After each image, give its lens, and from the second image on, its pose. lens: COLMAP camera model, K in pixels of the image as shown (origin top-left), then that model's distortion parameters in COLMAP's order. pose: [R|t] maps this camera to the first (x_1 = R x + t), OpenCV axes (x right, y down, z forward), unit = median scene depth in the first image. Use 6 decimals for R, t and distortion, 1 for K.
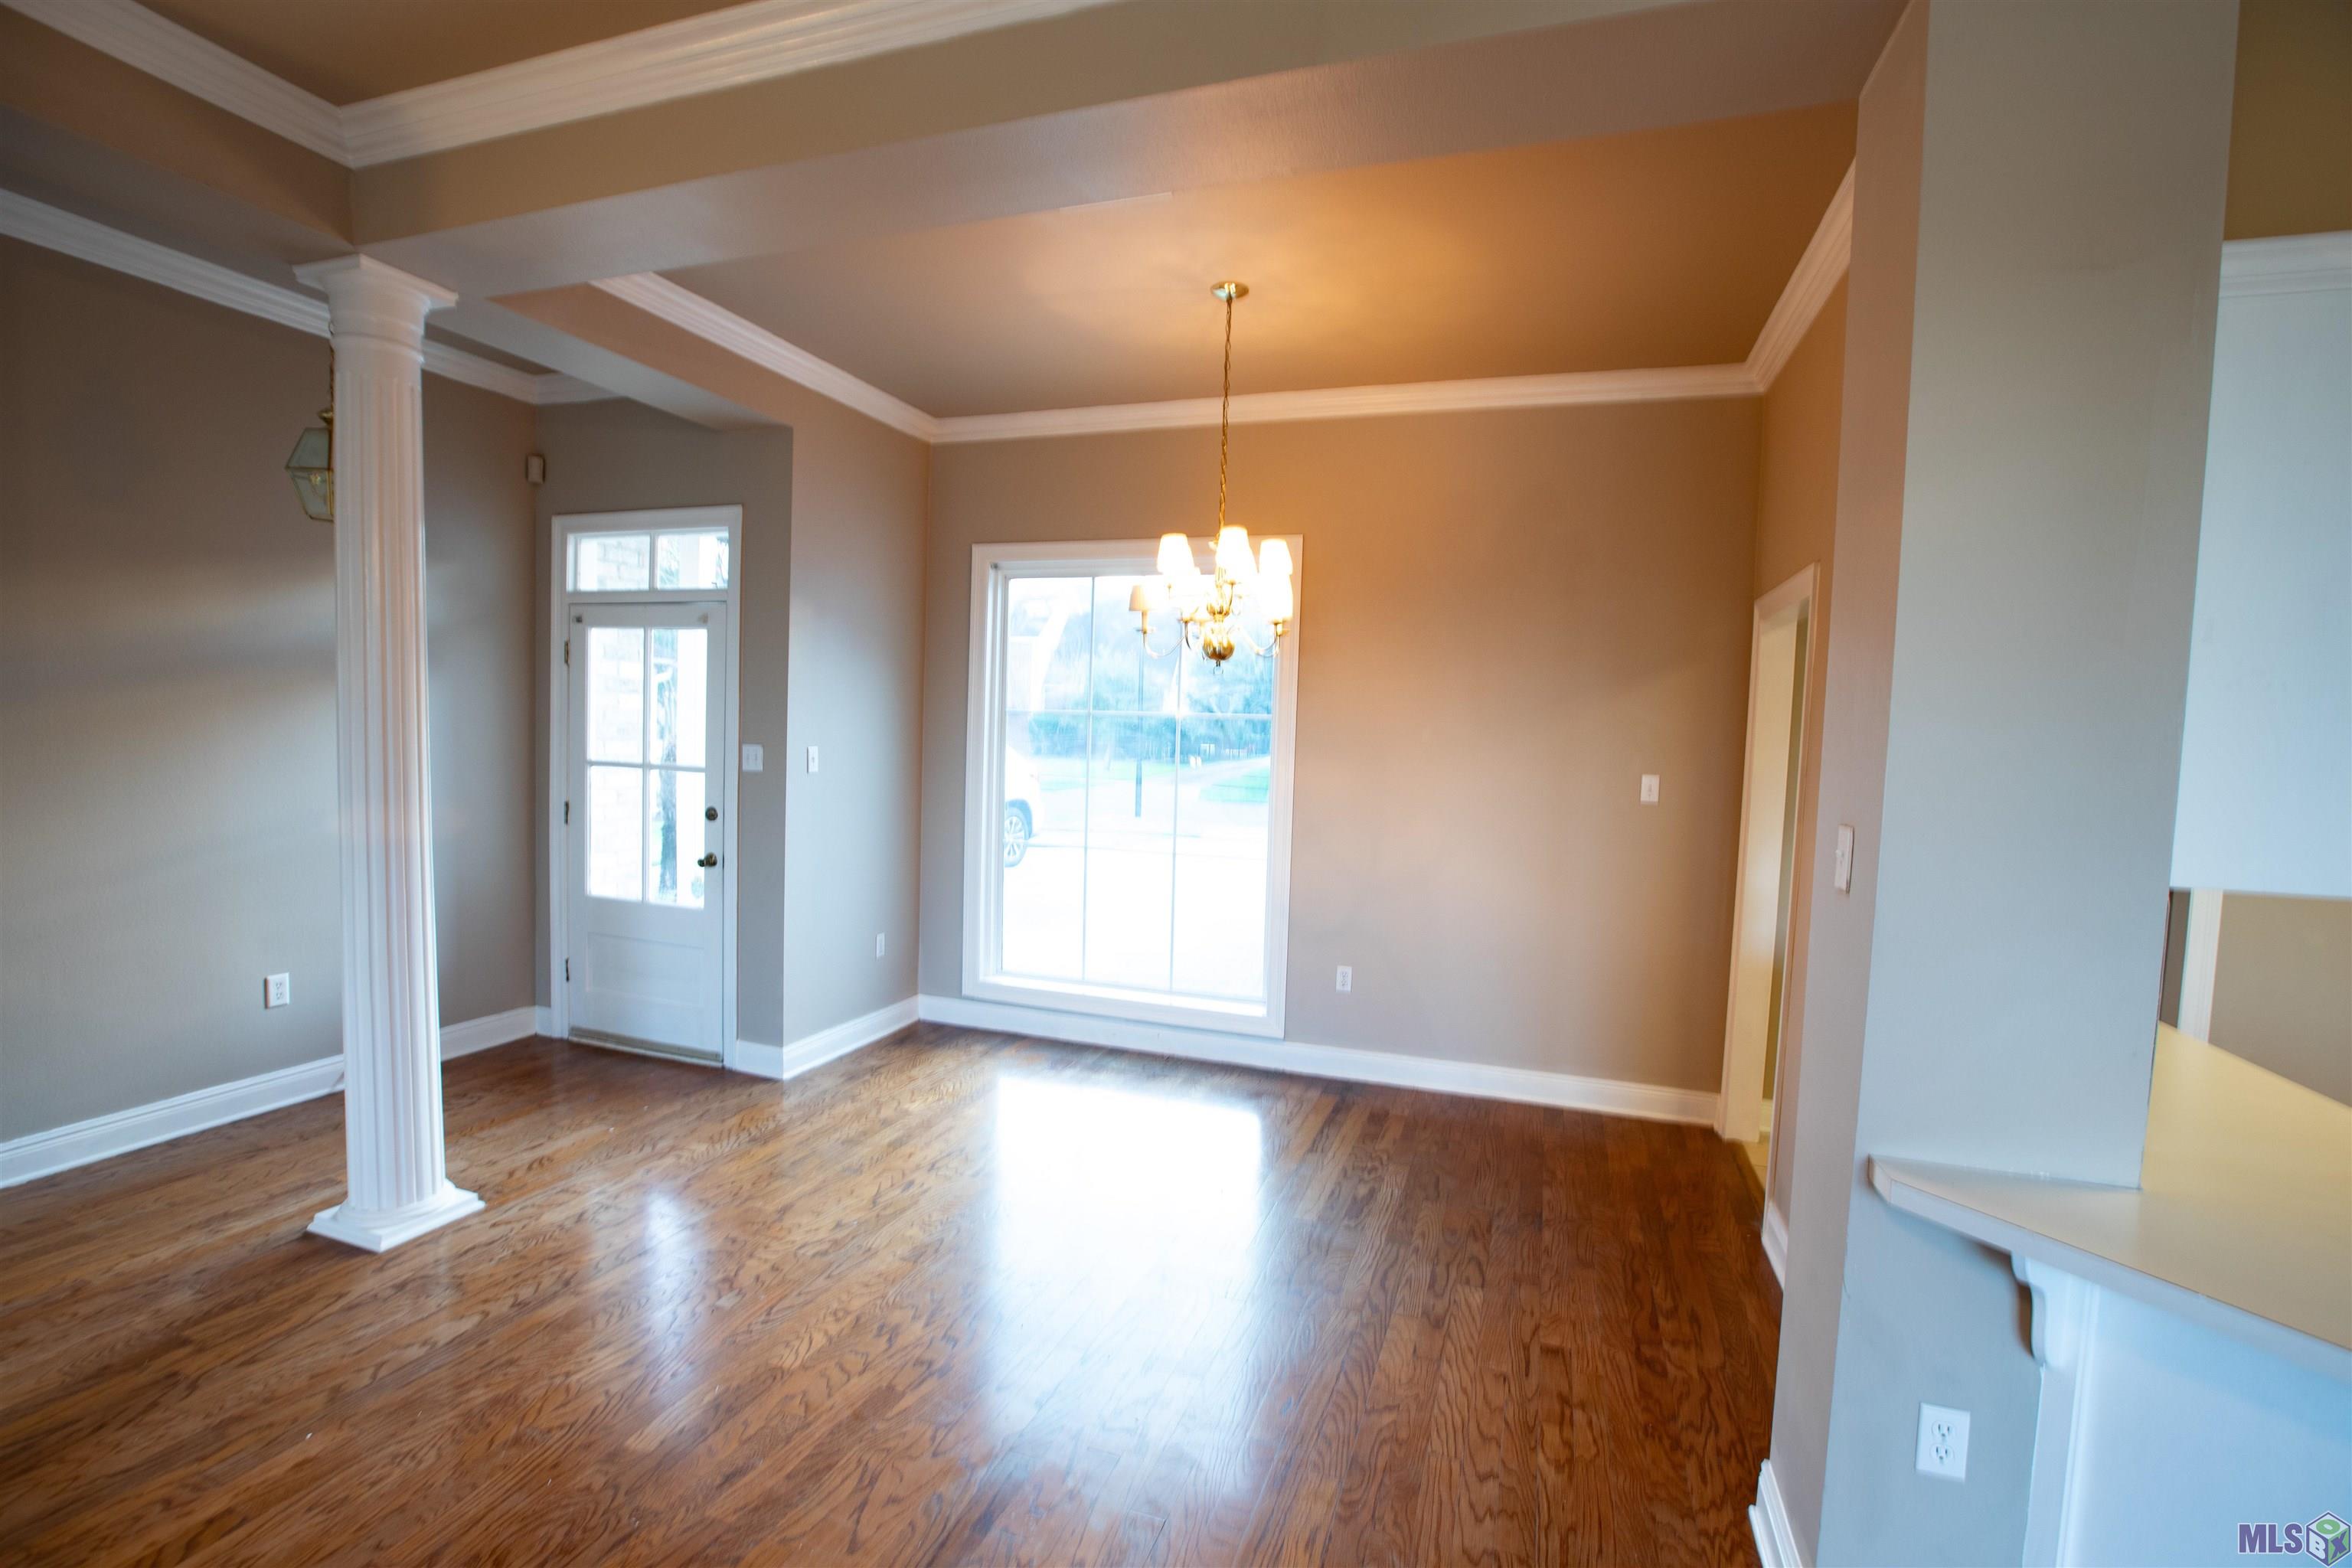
lens RADIAL K [[1061.5, 0, 1159.7], [0, 1061.5, 790.9], [0, 0, 1]] dist [-0.017514, 0.002211]
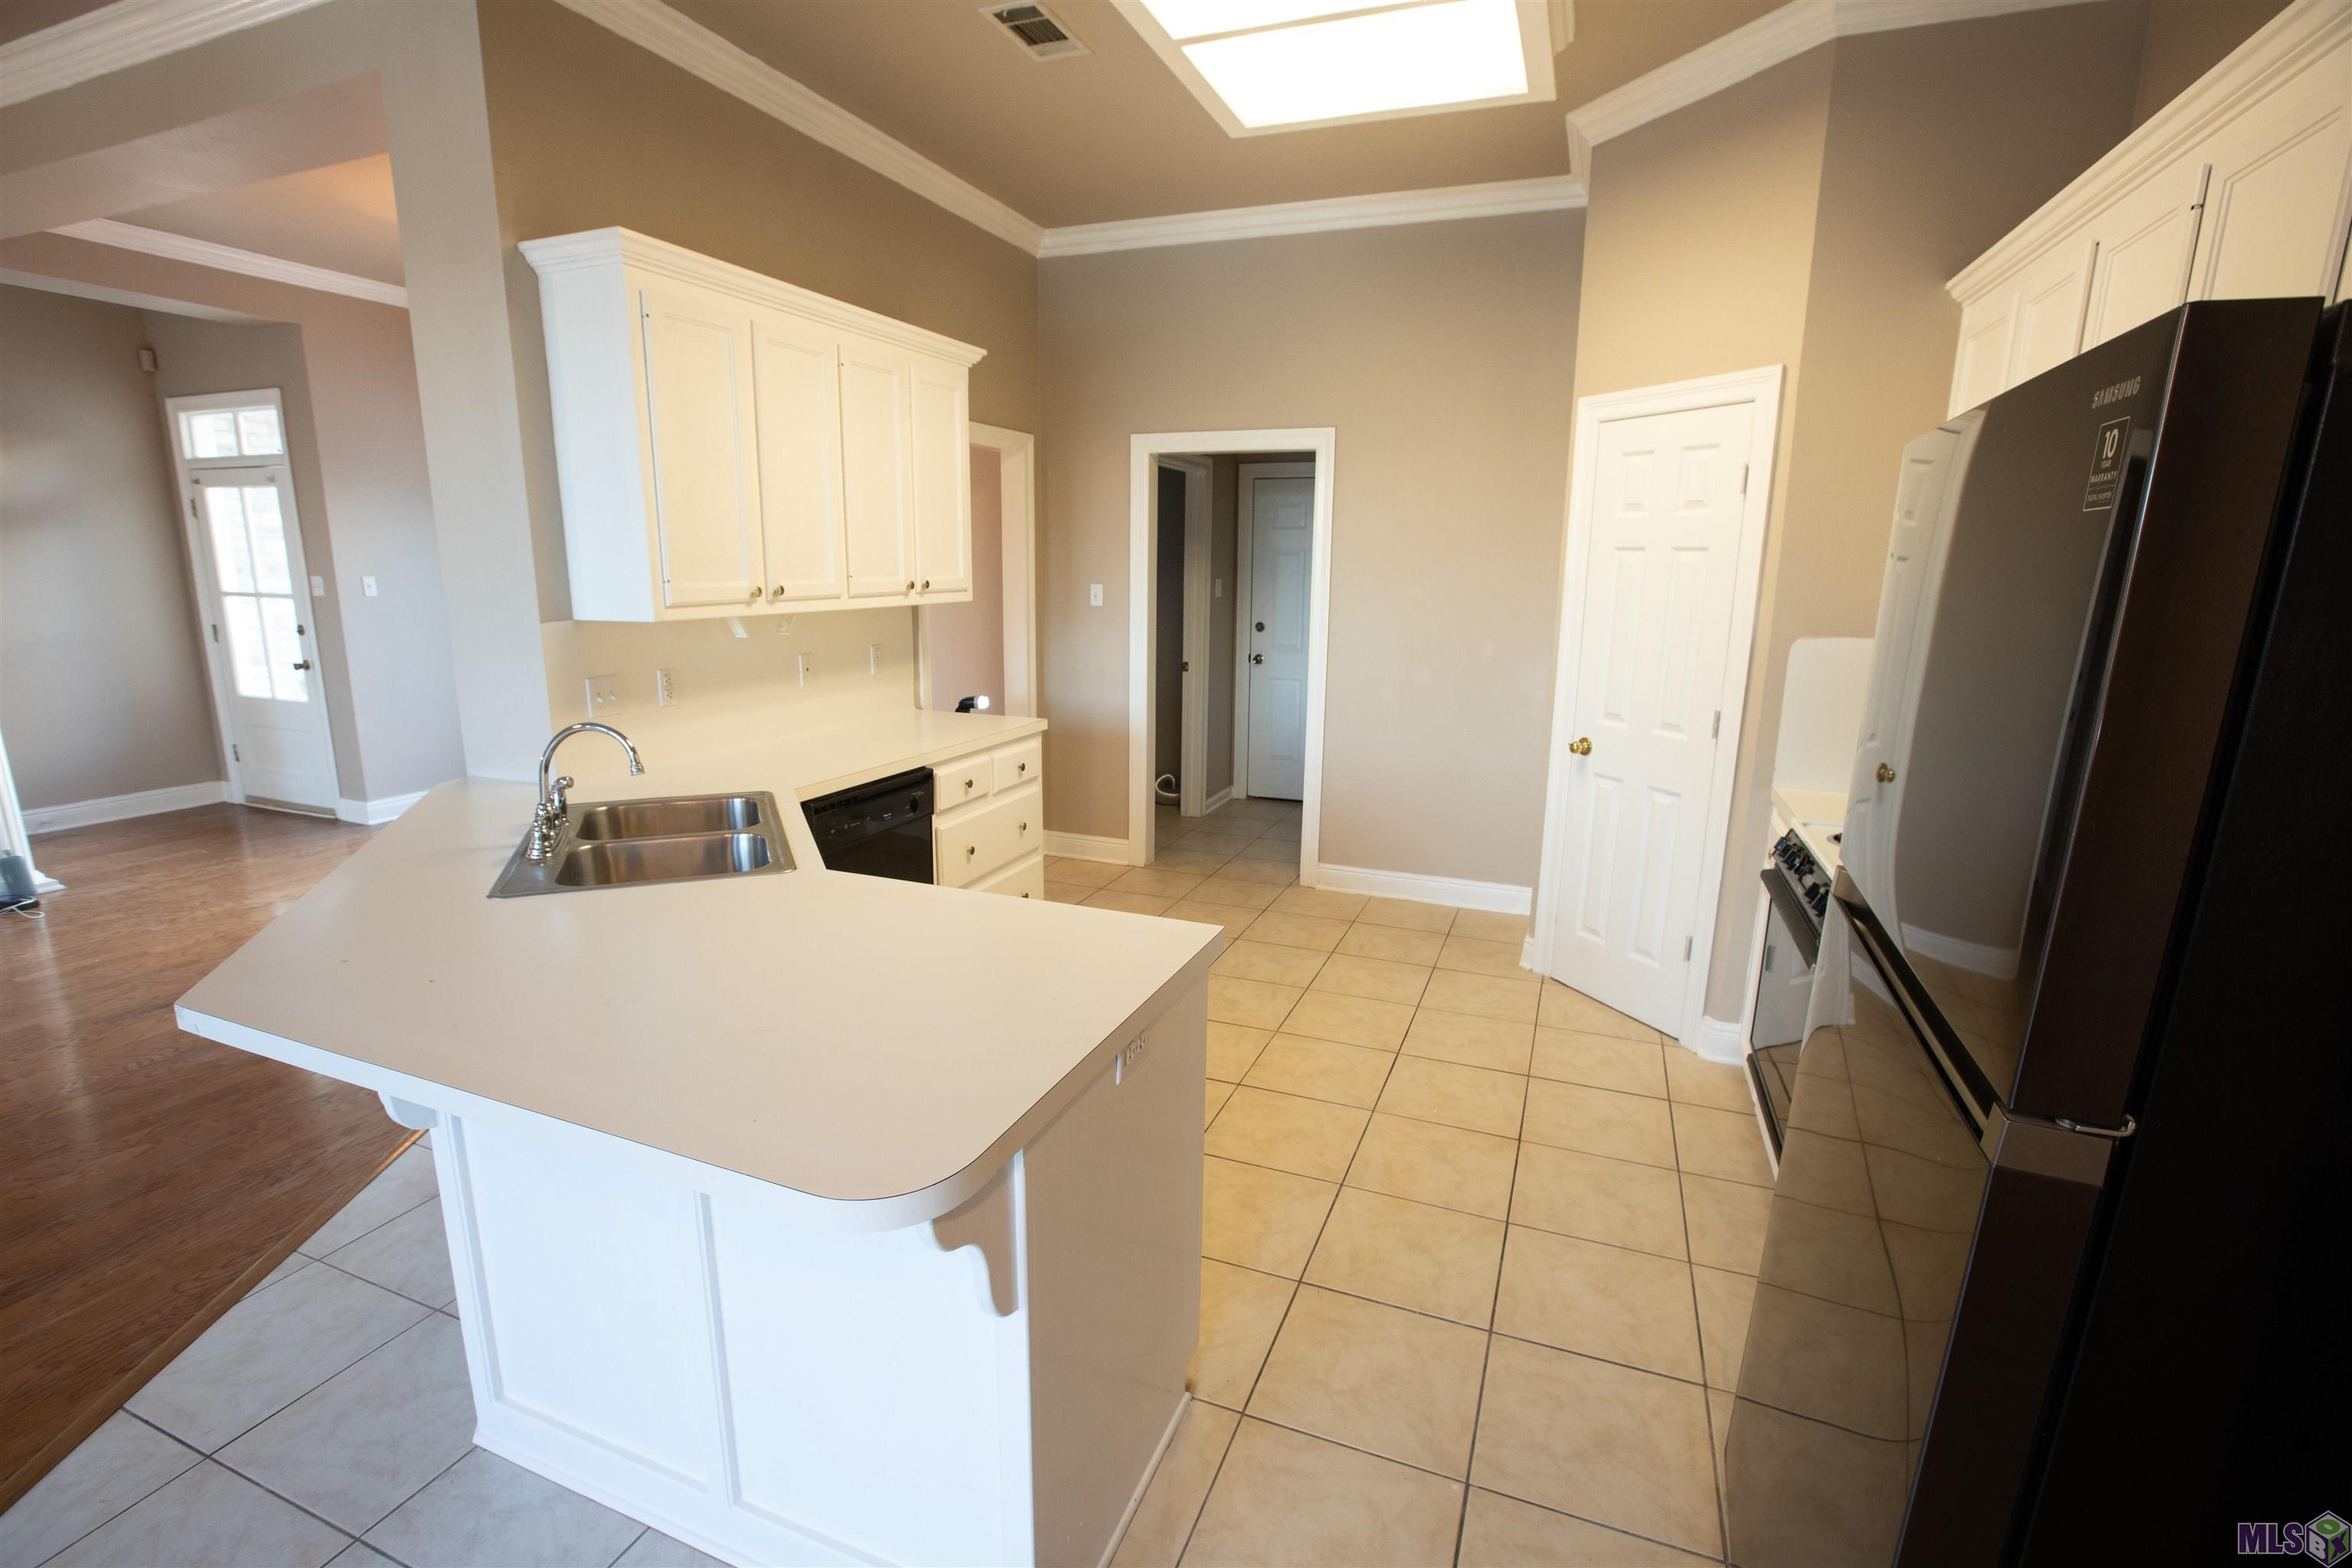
lens RADIAL K [[1061.5, 0, 1181.5], [0, 1061.5, 786.1], [0, 0, 1]] dist [-0.017514, 0.002211]
pose [[0.999107, -0.015146, -0.039444, 0.723141], [0.020746, 0.989113, 0.145691, 0.046684], [0.036808, -0.146379, 0.988544, -0.283894]]
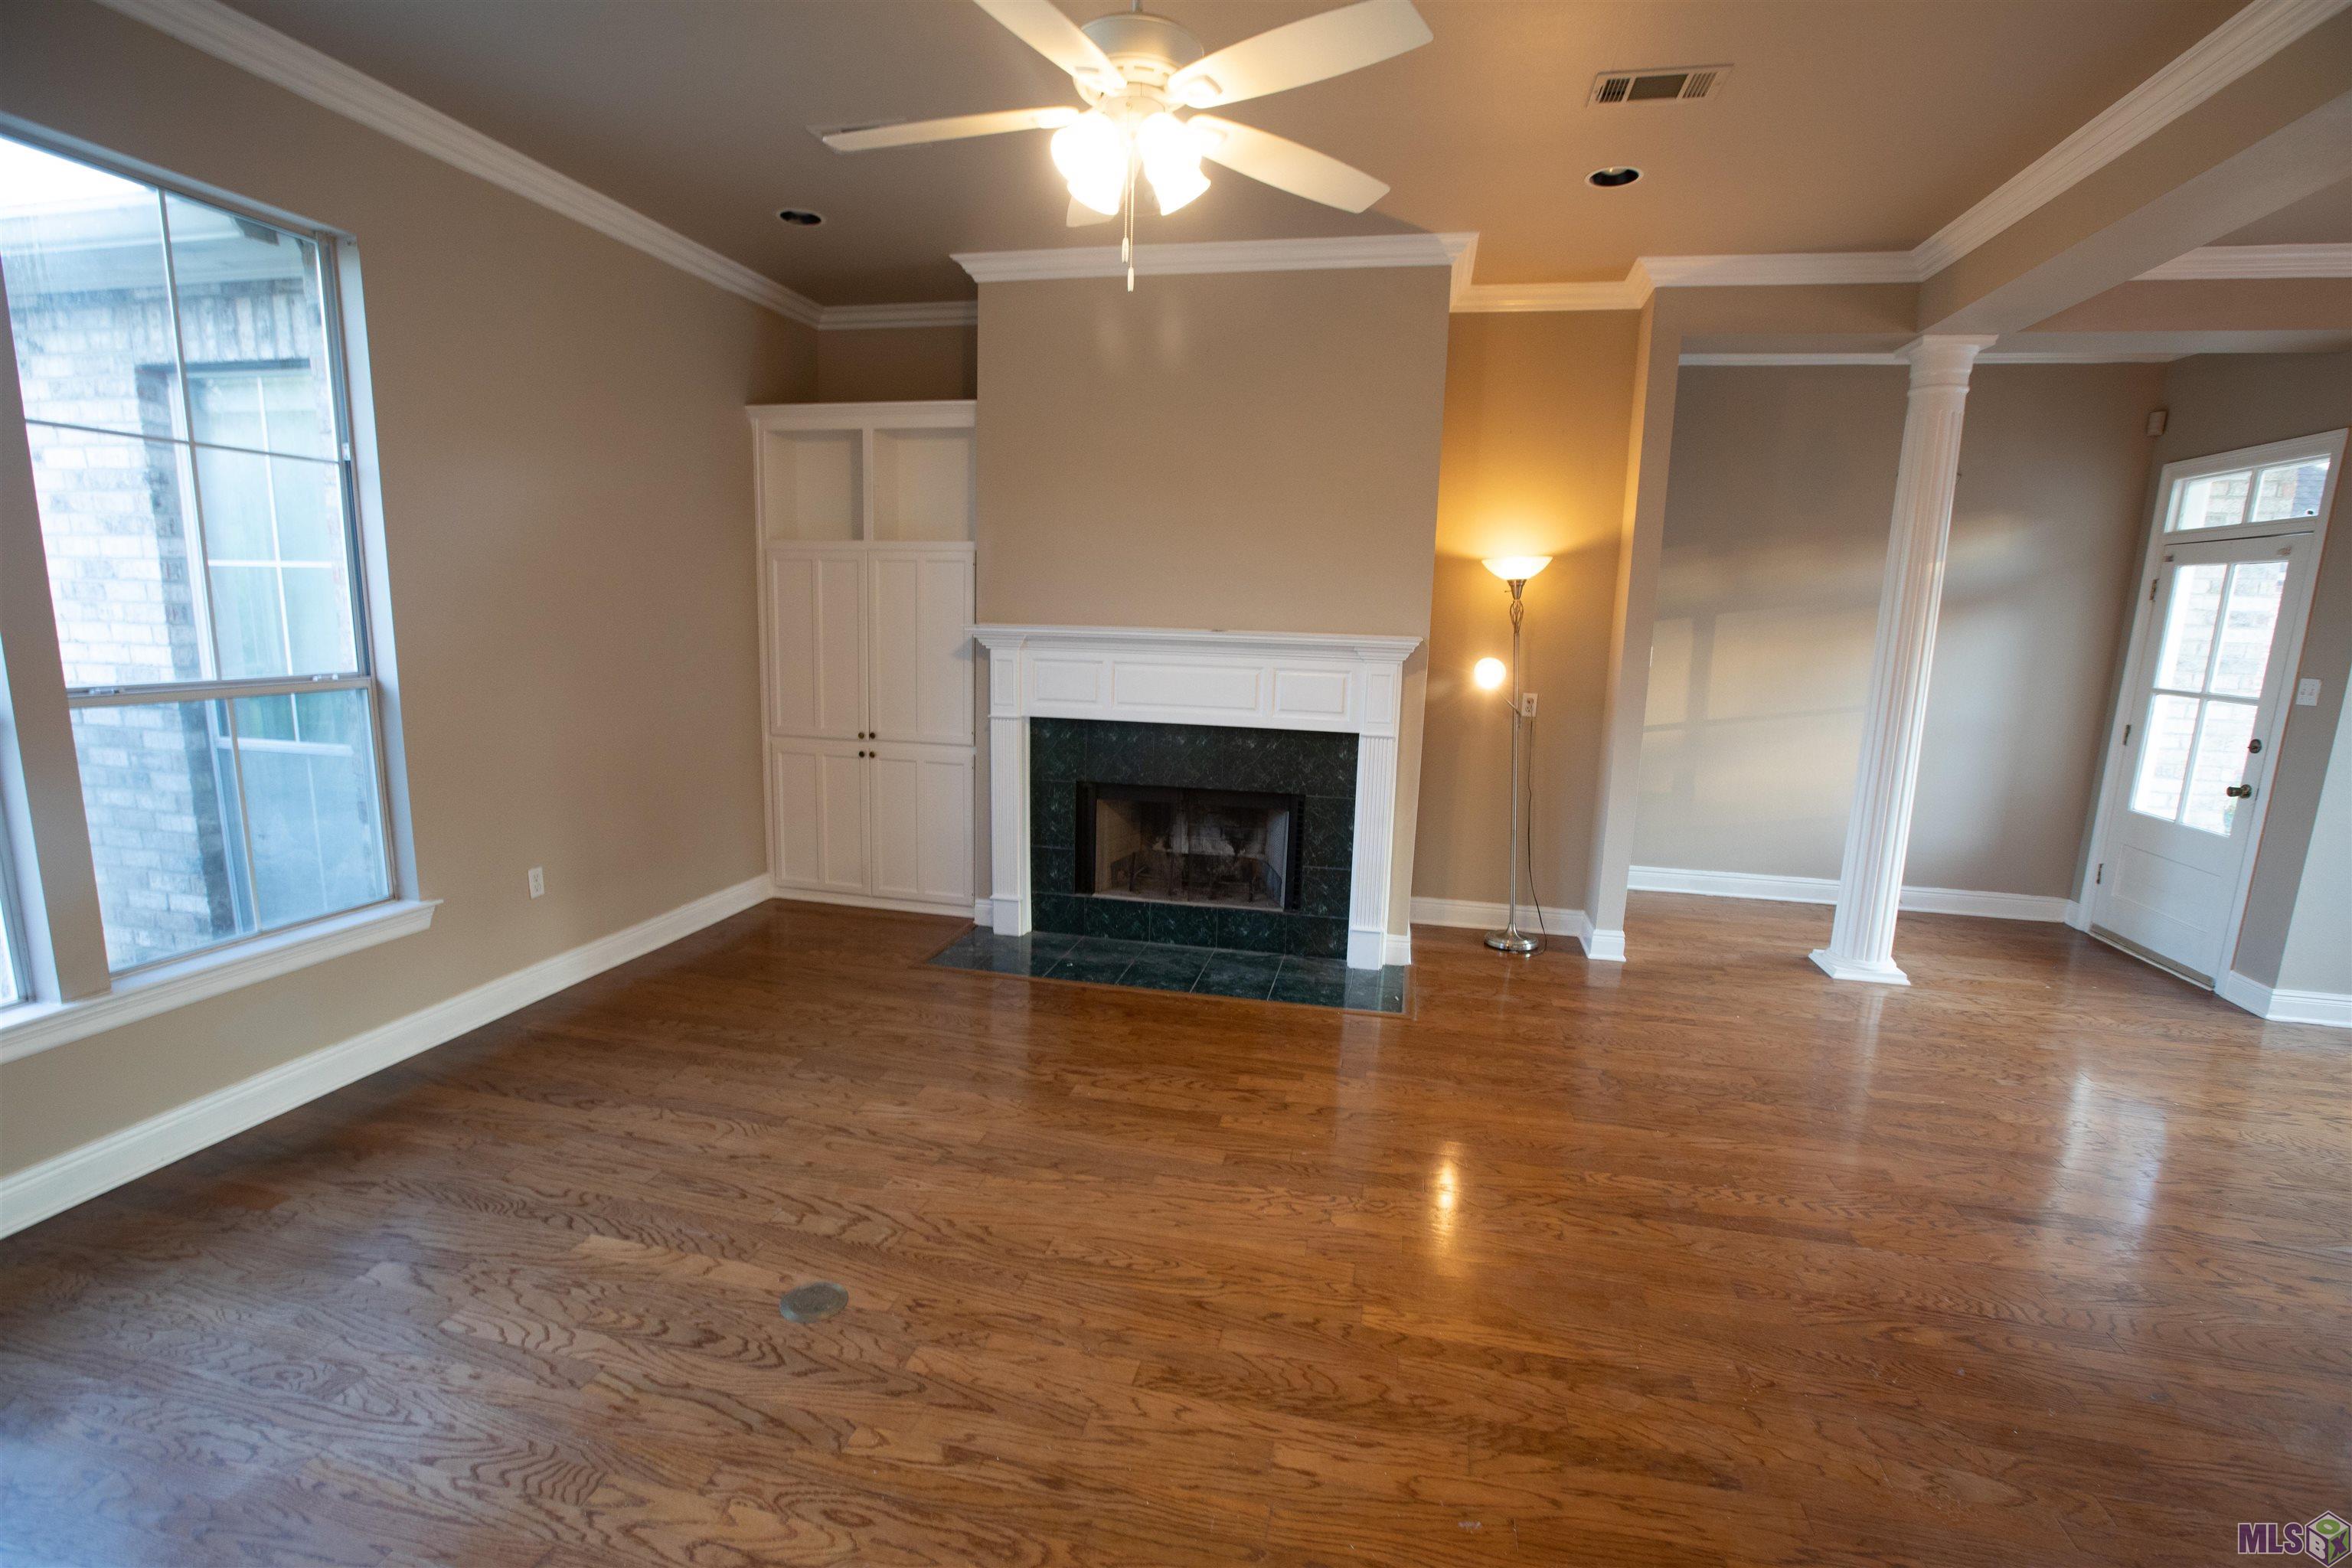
lens RADIAL K [[1061.5, 0, 1165.6], [0, 1061.5, 801.1], [0, 0, 1]] dist [-0.017514, 0.002211]
pose [[0.124700, 0.149278, -0.980901, 0.428634], [-0.087786, 0.986400, 0.138955, 0.026327], [0.988303, 0.068782, 0.136108, -0.155966]]
